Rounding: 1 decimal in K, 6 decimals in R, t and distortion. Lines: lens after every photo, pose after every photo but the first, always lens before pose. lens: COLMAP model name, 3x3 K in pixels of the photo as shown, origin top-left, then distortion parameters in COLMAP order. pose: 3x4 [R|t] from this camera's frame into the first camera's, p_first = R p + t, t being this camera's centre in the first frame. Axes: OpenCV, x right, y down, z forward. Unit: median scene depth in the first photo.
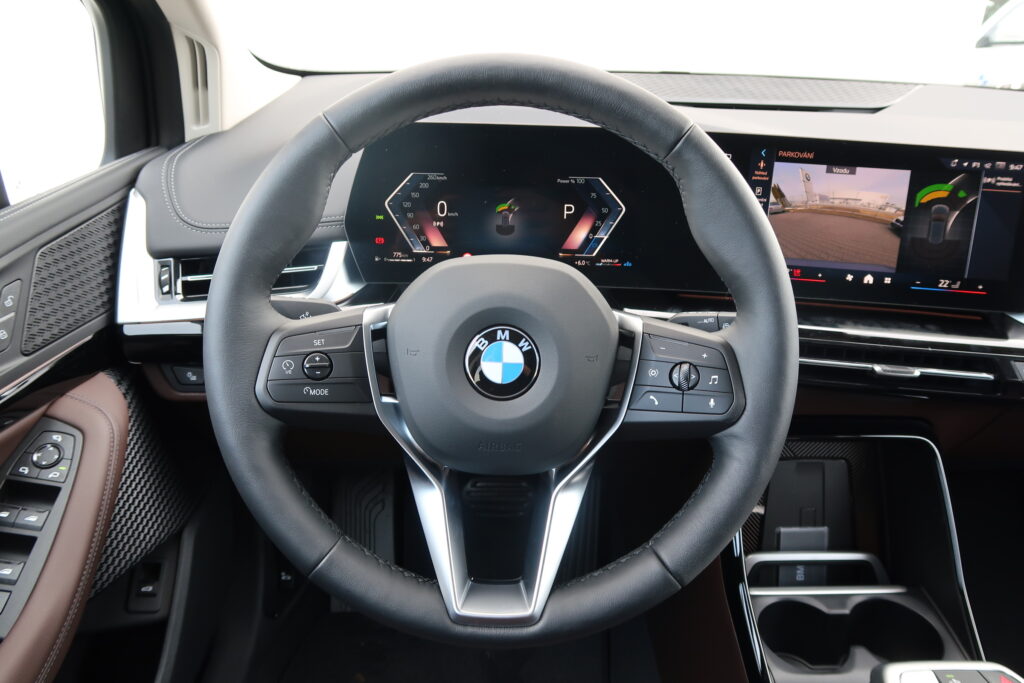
lens RADIAL K [[697.6, 0, 509.0], [0, 697.6, 336.6], [0, 0, 1]] dist [-0.026003, 0.009673]
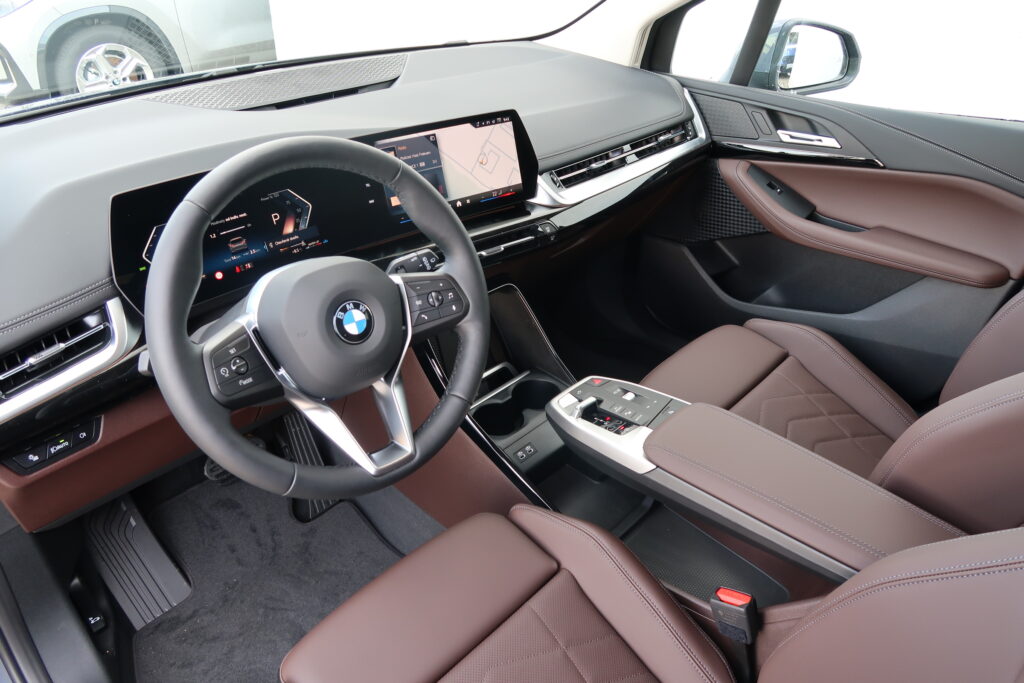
lens RADIAL K [[697.6, 0, 508.9], [0, 697.6, 341.6], [0, 0, 1]] dist [-0.026003, 0.009673]
pose [[0.716546, -0.395604, 0.574508, -0.476826], [0.327651, 0.917991, 0.223467, -0.113894], [-0.615798, 0.028114, 0.787403, -0.365495]]
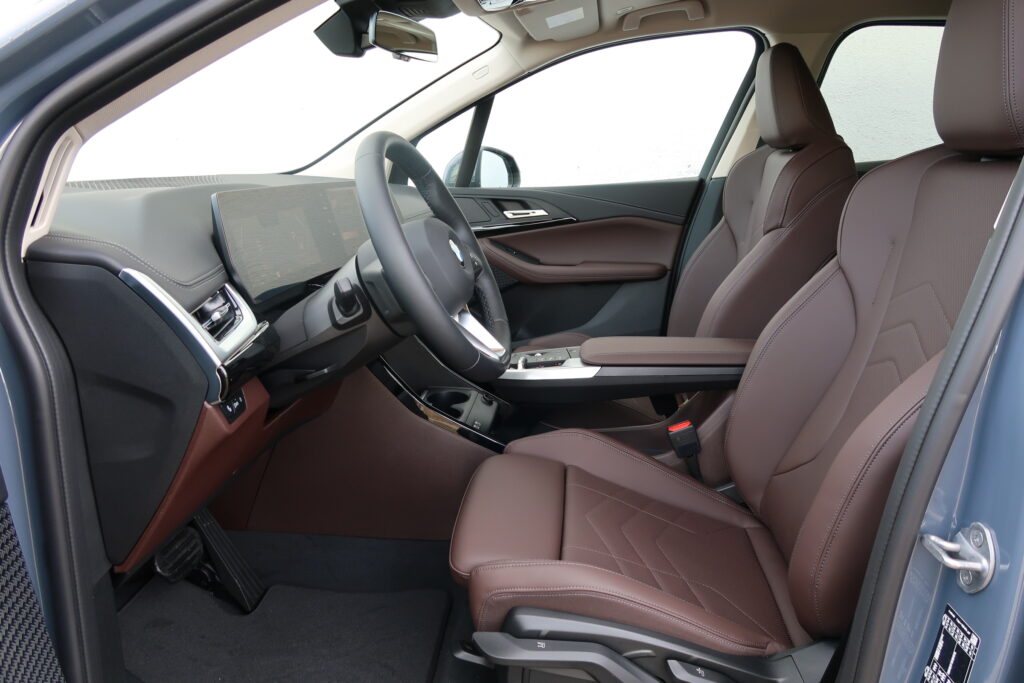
lens RADIAL K [[697.6, 0, 504.7], [0, 697.6, 340.2], [0, 0, 1]] dist [-0.026003, 0.009673]
pose [[0.146067, -0.287622, 0.946540, -1.467947], [0.459986, 0.866827, 0.192417, -0.054319], [-0.875830, 0.407289, 0.258917, 0.246588]]
